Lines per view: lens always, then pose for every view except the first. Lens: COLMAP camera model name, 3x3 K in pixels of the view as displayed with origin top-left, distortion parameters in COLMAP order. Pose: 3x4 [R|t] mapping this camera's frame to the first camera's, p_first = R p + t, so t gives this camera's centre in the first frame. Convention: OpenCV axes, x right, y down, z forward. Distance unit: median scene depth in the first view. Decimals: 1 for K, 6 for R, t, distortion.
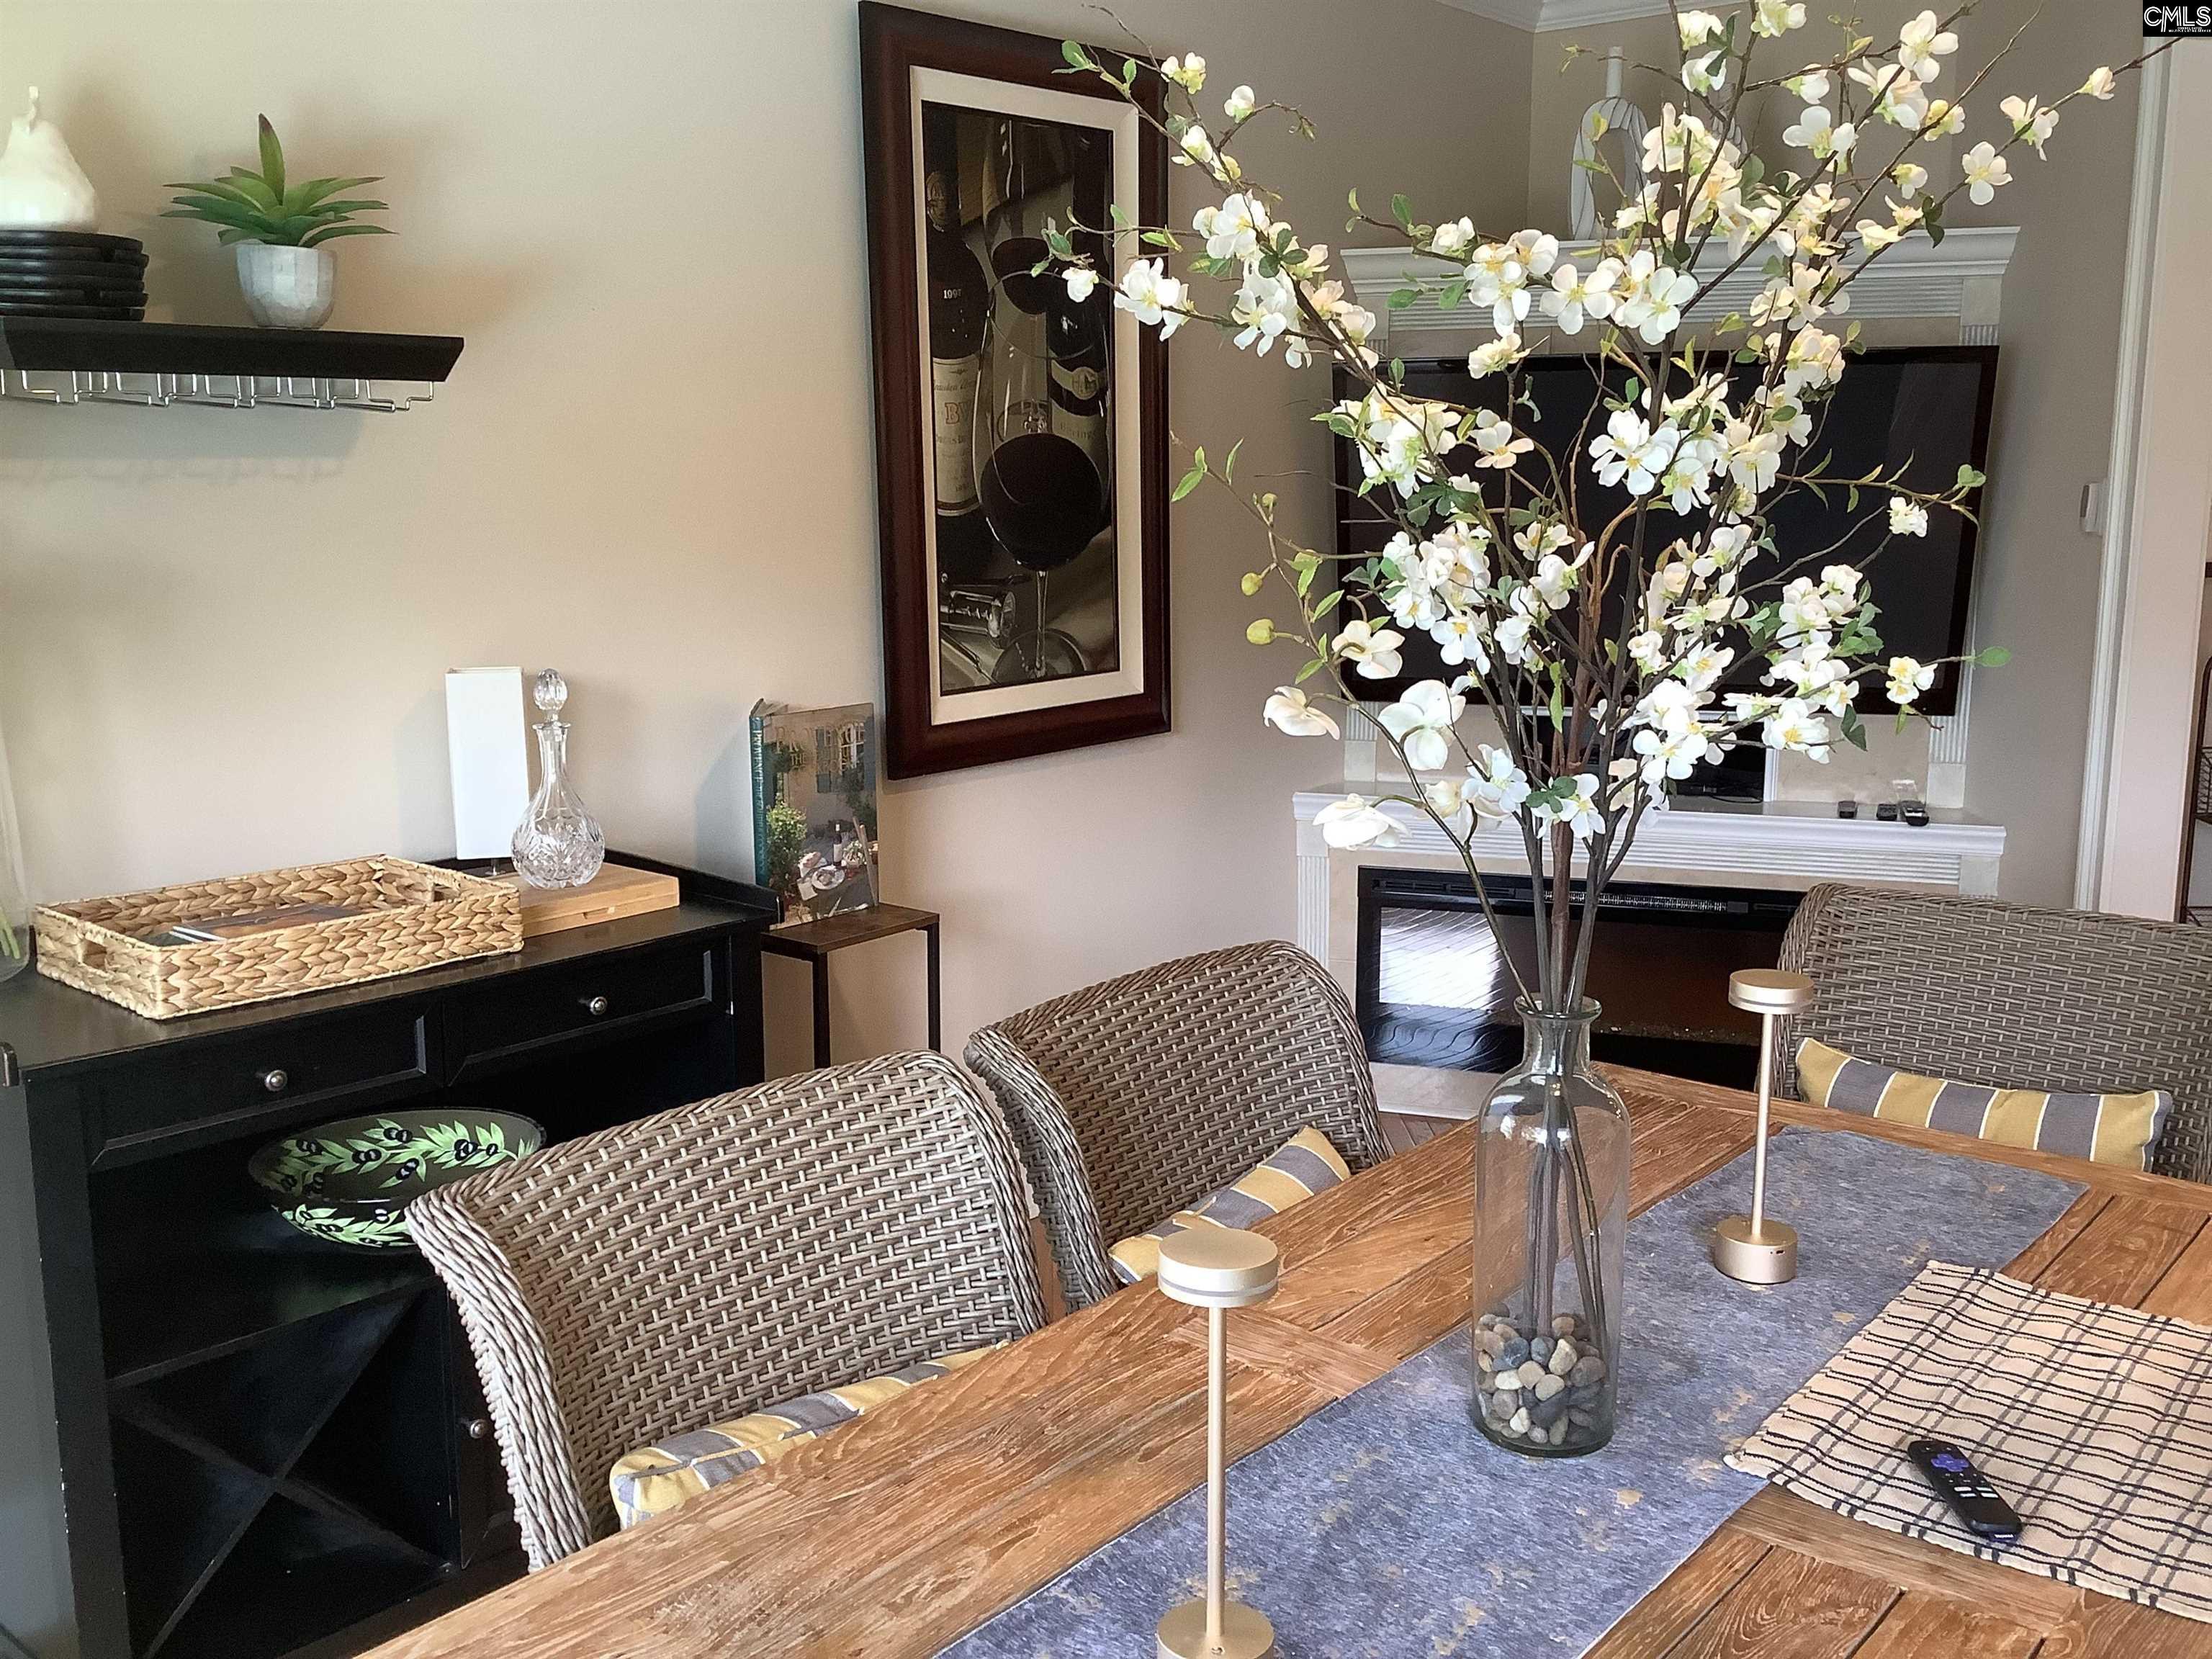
lens RADIAL K [[1987.5, 0, 1104.9], [0, 1987.5, 837.8], [0, 0, 1]] dist [0.107470, 0.003777]
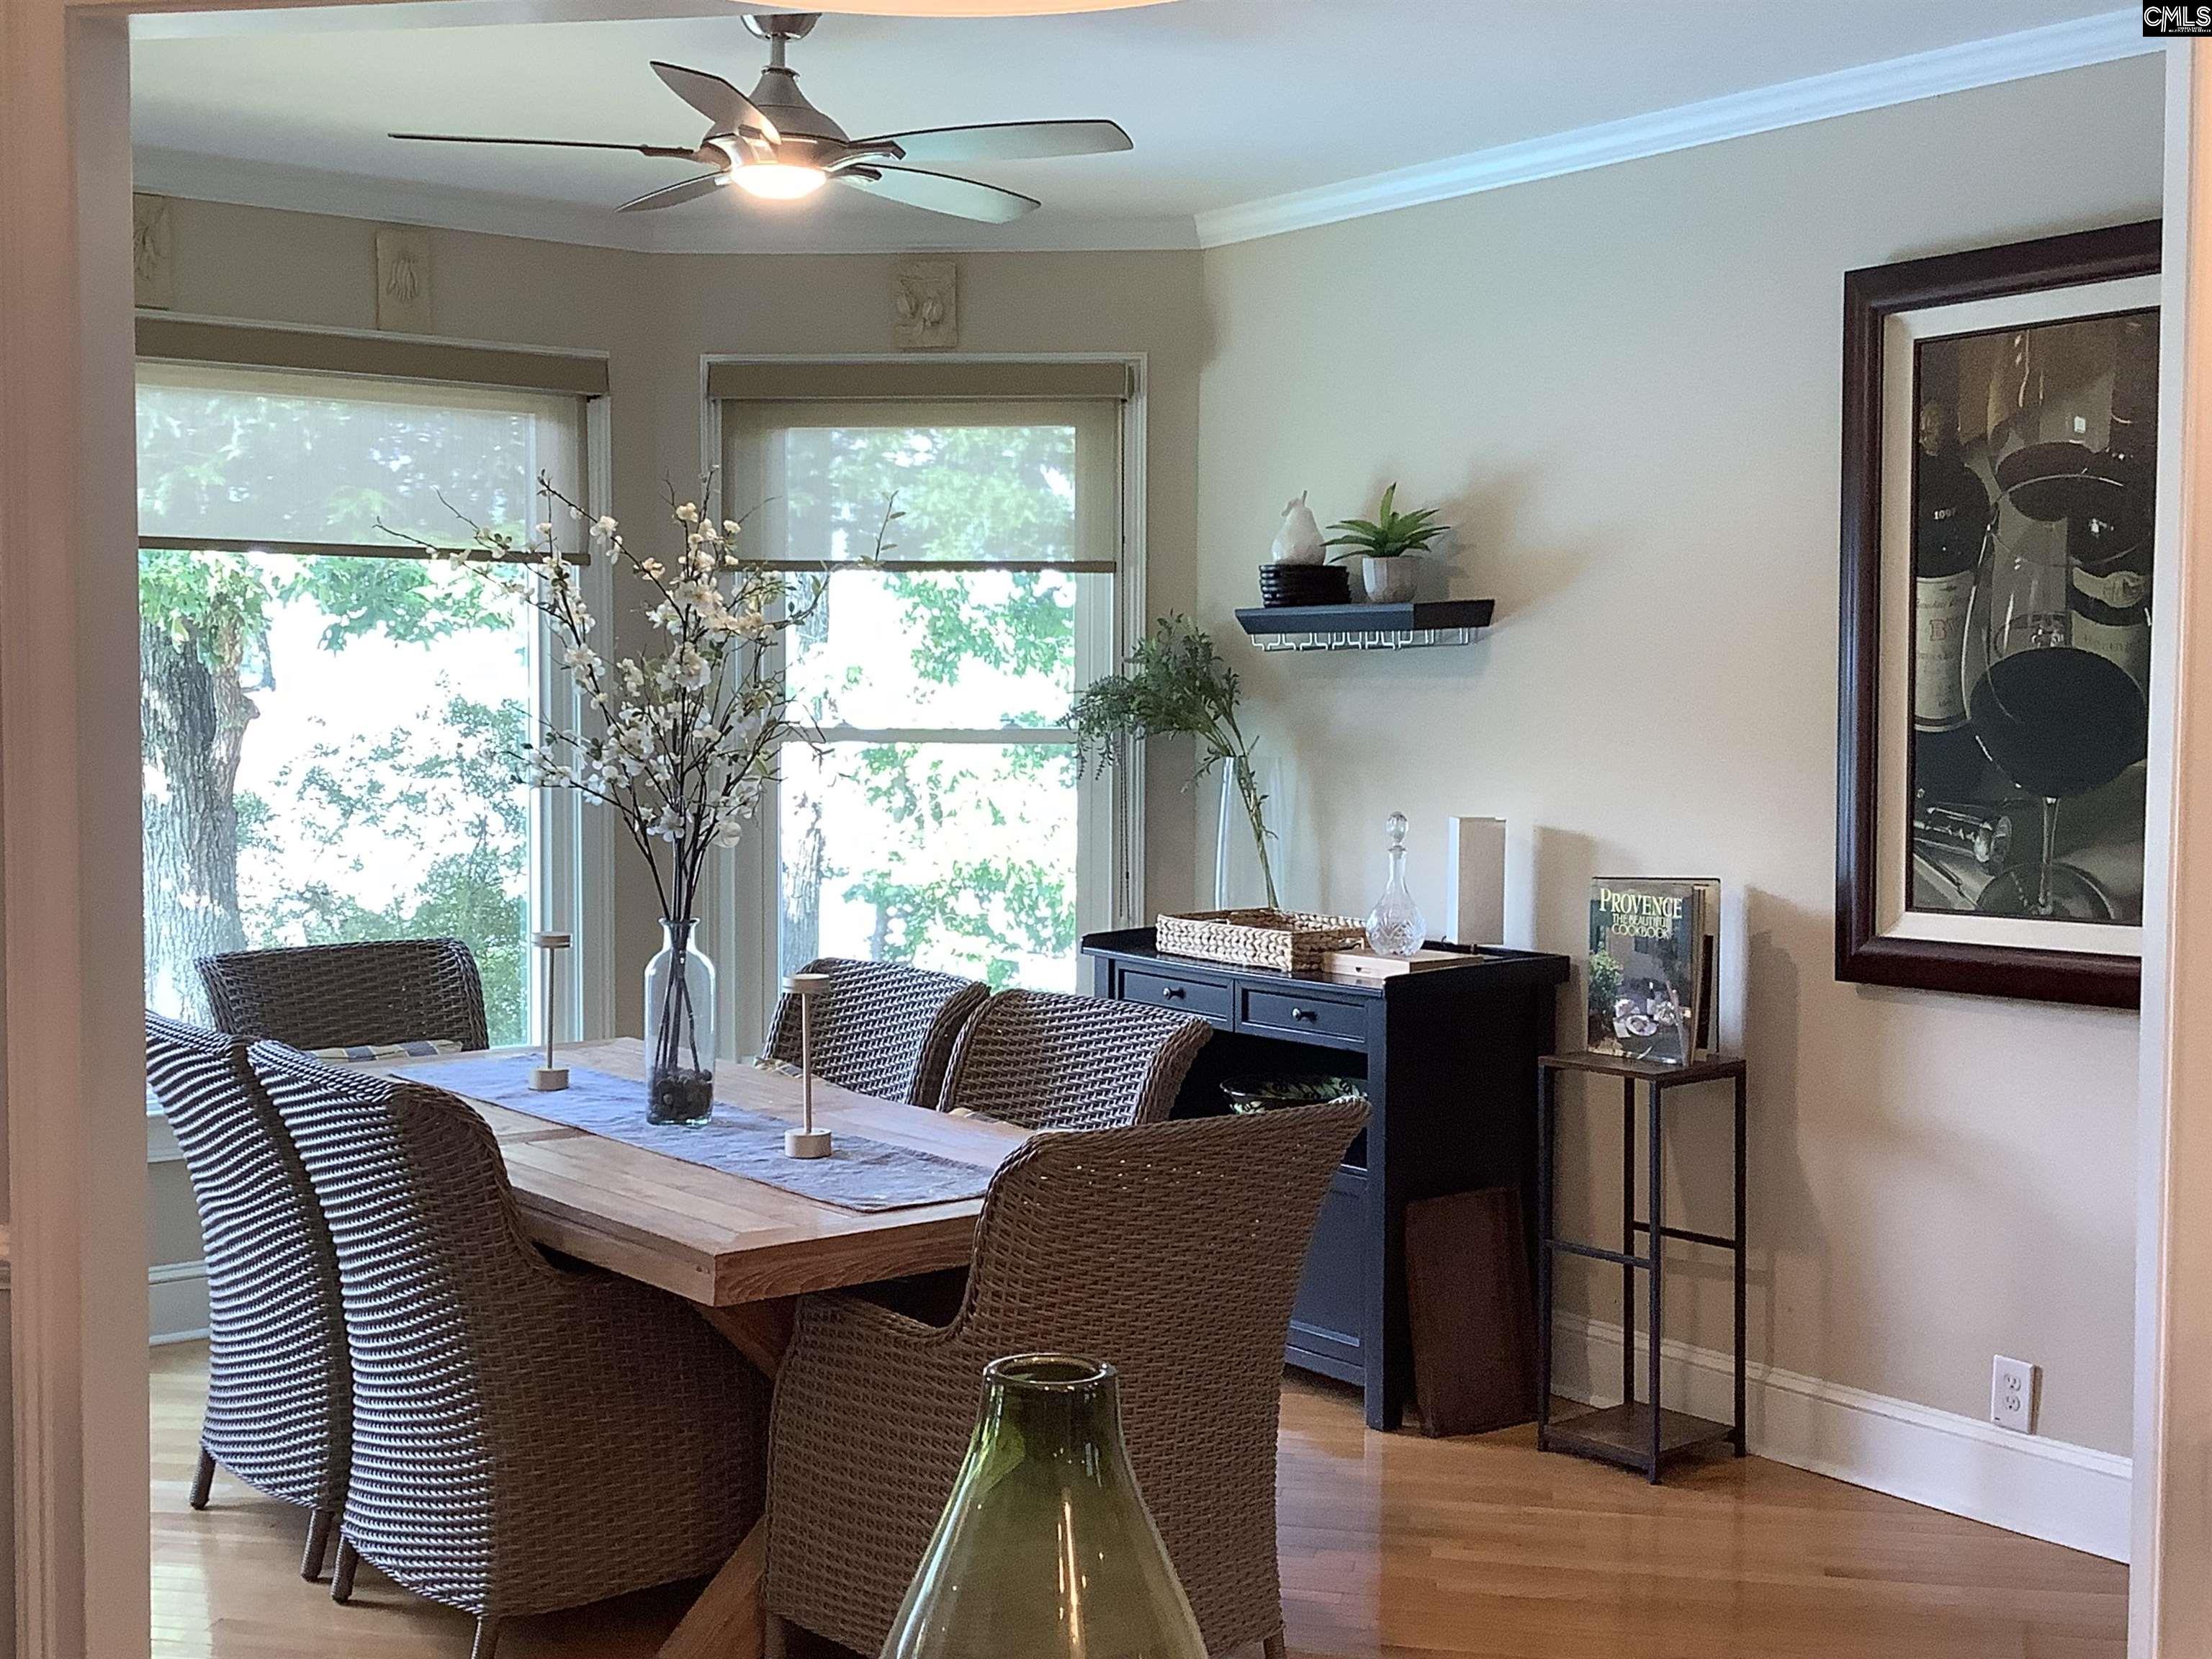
lens RADIAL K [[2688.4, 0, 1106.1], [0, 2688.4, 824.9], [0, 0, 1]] dist [-0.002851, 0.000000]
pose [[-0.218161, 0.058586, -0.974153, 1.296559], [-0.179264, 0.978806, 0.099011, -0.173412], [0.959307, 0.196231, -0.203035, 0.881402]]
